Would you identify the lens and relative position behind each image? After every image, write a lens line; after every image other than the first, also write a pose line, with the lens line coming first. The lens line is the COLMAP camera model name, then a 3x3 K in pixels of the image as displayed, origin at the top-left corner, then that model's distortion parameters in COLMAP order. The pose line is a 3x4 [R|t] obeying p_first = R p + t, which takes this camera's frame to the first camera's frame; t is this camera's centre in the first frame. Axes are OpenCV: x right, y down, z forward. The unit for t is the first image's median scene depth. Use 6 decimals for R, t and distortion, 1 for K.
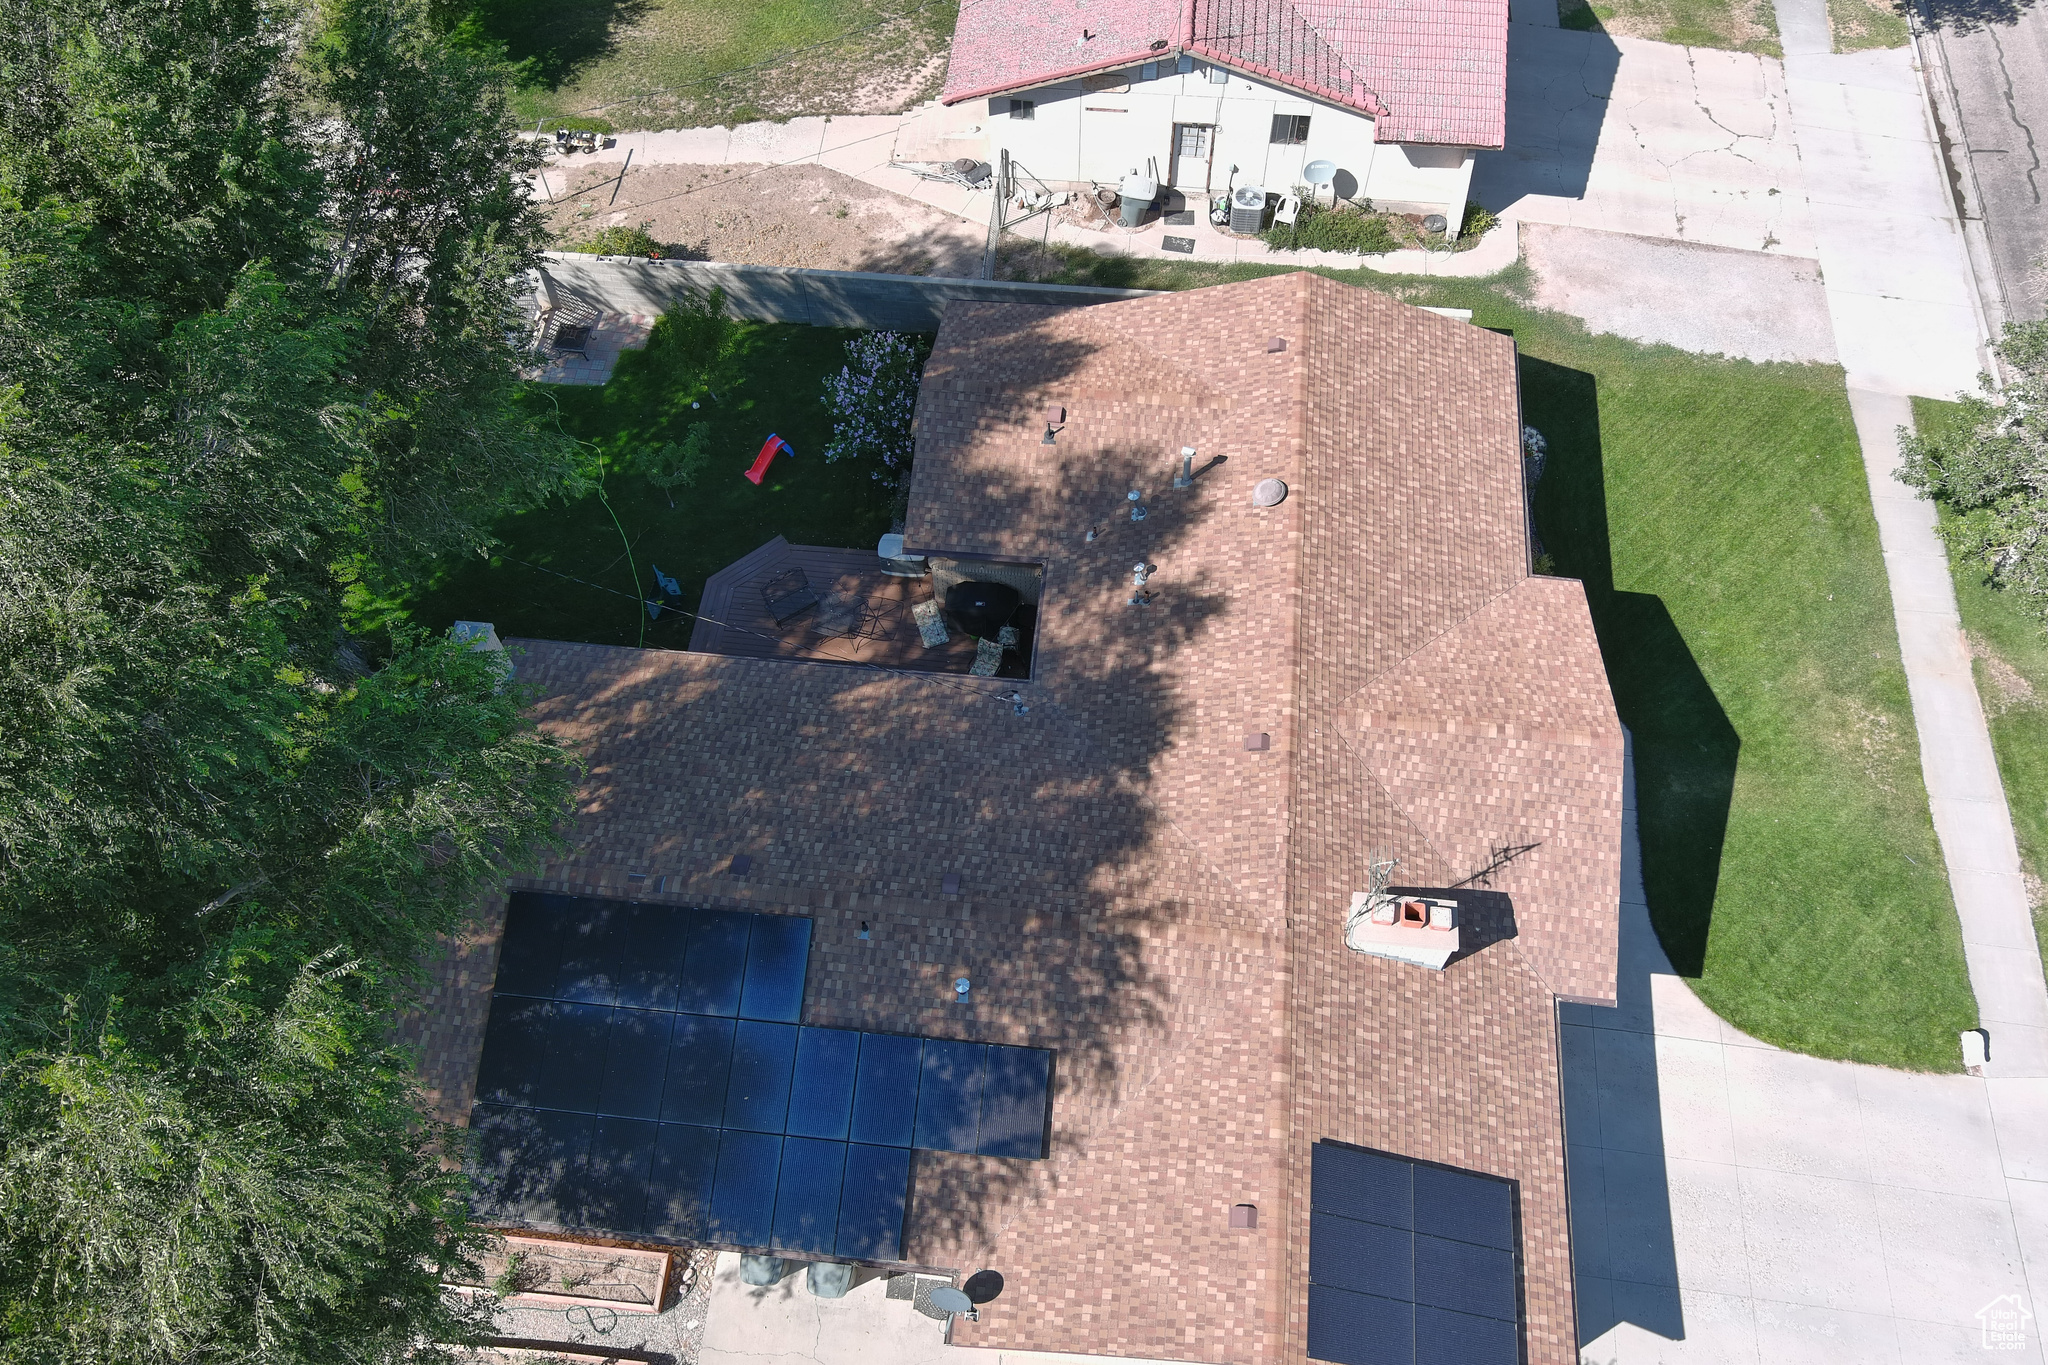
lens RADIAL K [[1586.5, 0, 1009.0], [0, 1586.5, 672.6], [0, 0, 1]] dist [0.021450, -0.013030]
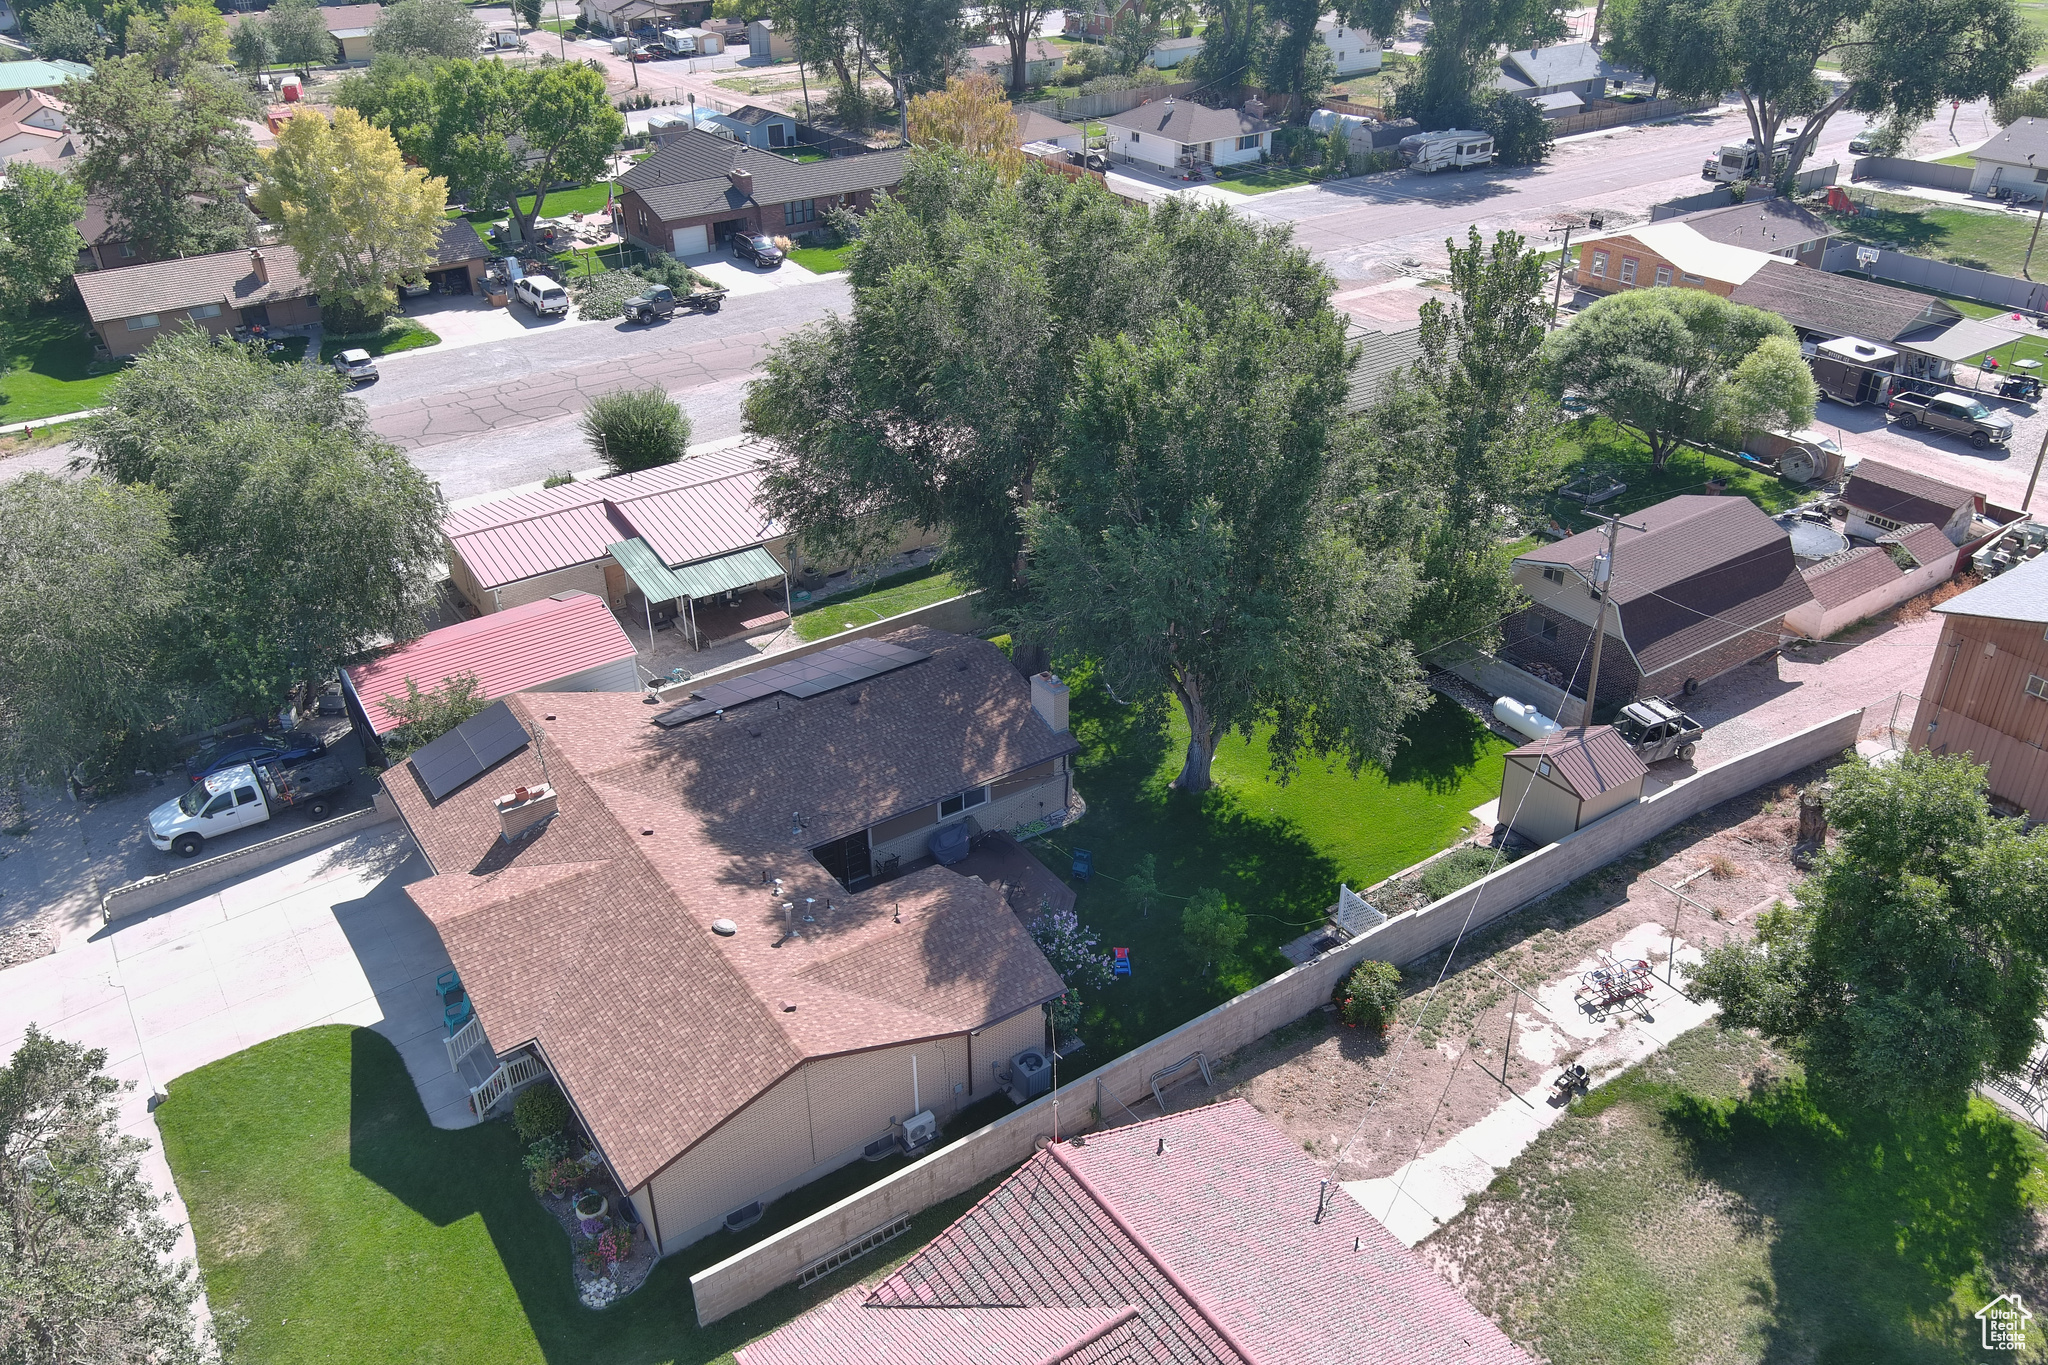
lens RADIAL K [[1586.5, 0, 1028.6], [0, 1586.5, 666.3], [0, 0, 1]] dist [0.021450, -0.013030]
pose [[-0.759631, 0.341692, -0.553360, 0.508629], [-0.546547, 0.125758, 0.827932, -1.115745], [0.352487, 0.931360, 0.091221, 0.584558]]
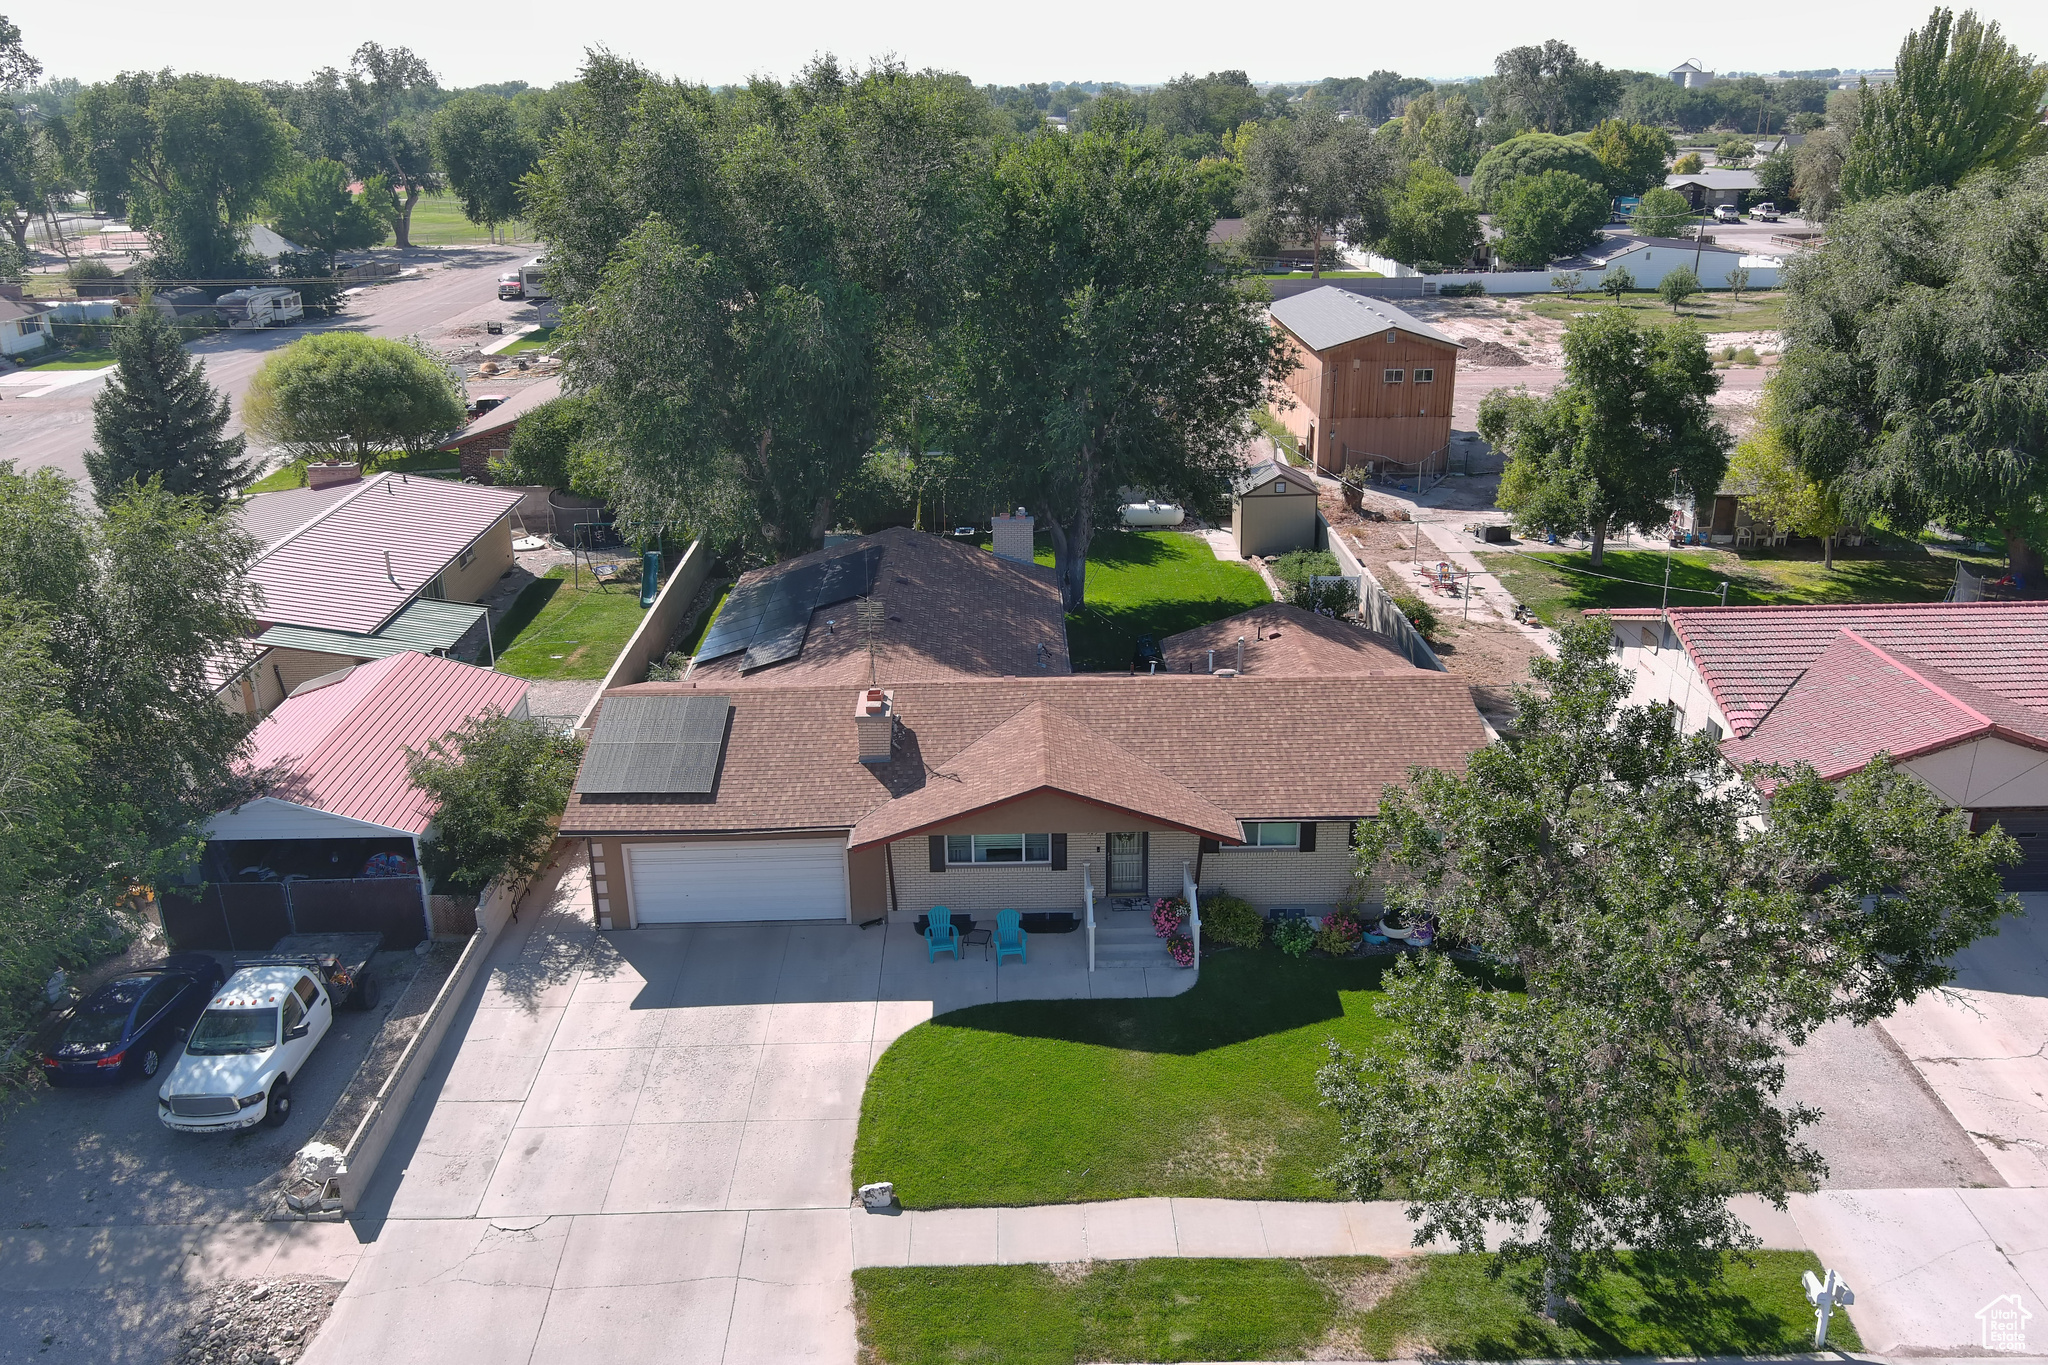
lens RADIAL K [[1586.5, 0, 1019.2], [0, 1586.5, 663.9], [0, 0, 1]] dist [0.021450, -0.013030]
pose [[0.122387, 0.357223, -0.925966, 1.047612], [-0.848701, 0.521339, 0.088950, -0.068897], [0.514517, 0.774982, 0.366981, 0.330945]]
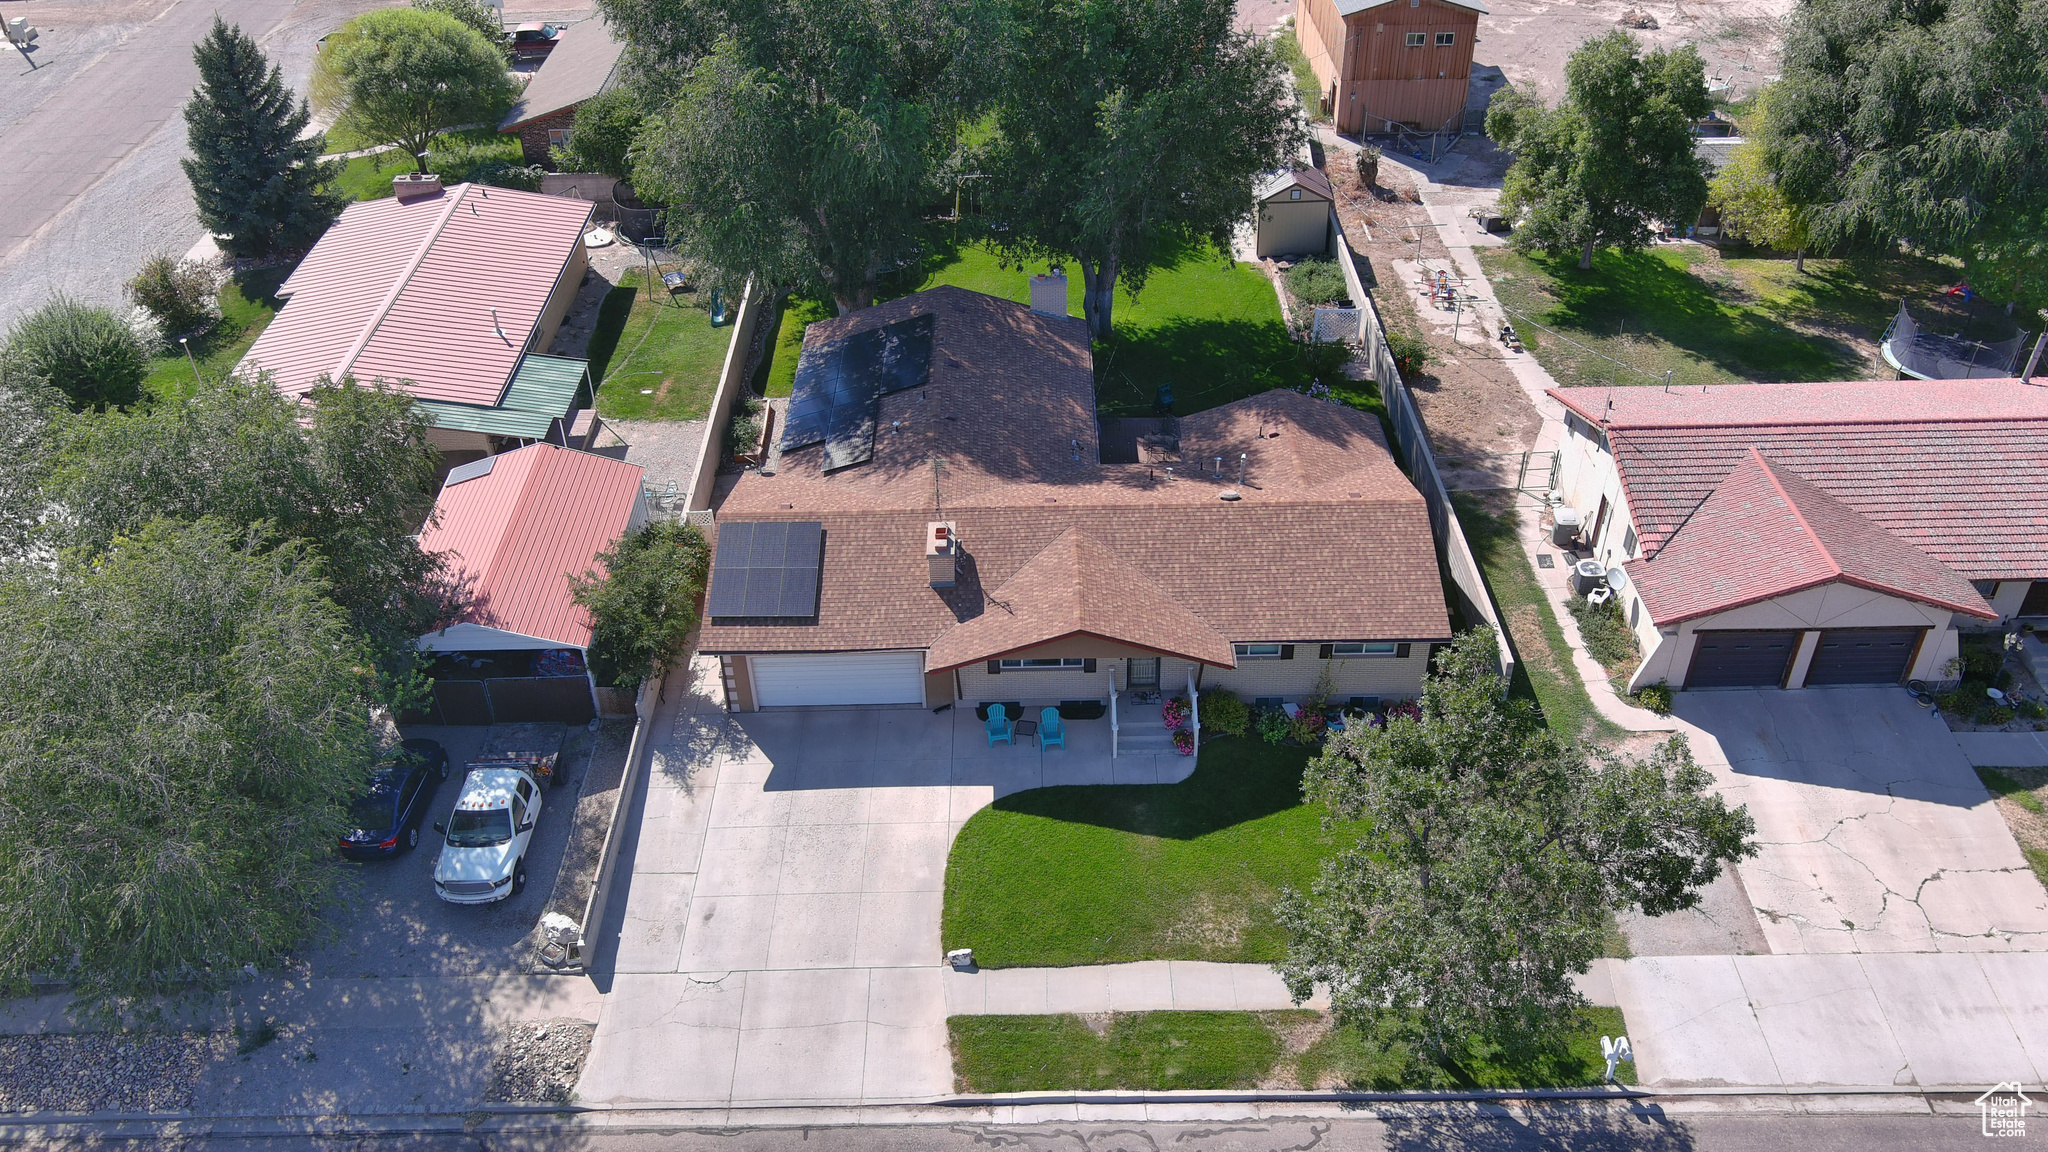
lens RADIAL K [[1610.4, 0, 1018.8], [0, 1610.4, 567.1], [0, 0, 1]] dist [0.034108, -0.040019]
pose [[0.112152, 0.599287, -0.792639, 1.128402], [-0.845297, 0.476881, 0.240950, -0.223390], [0.522393, 0.642993, 0.560059, 0.030721]]
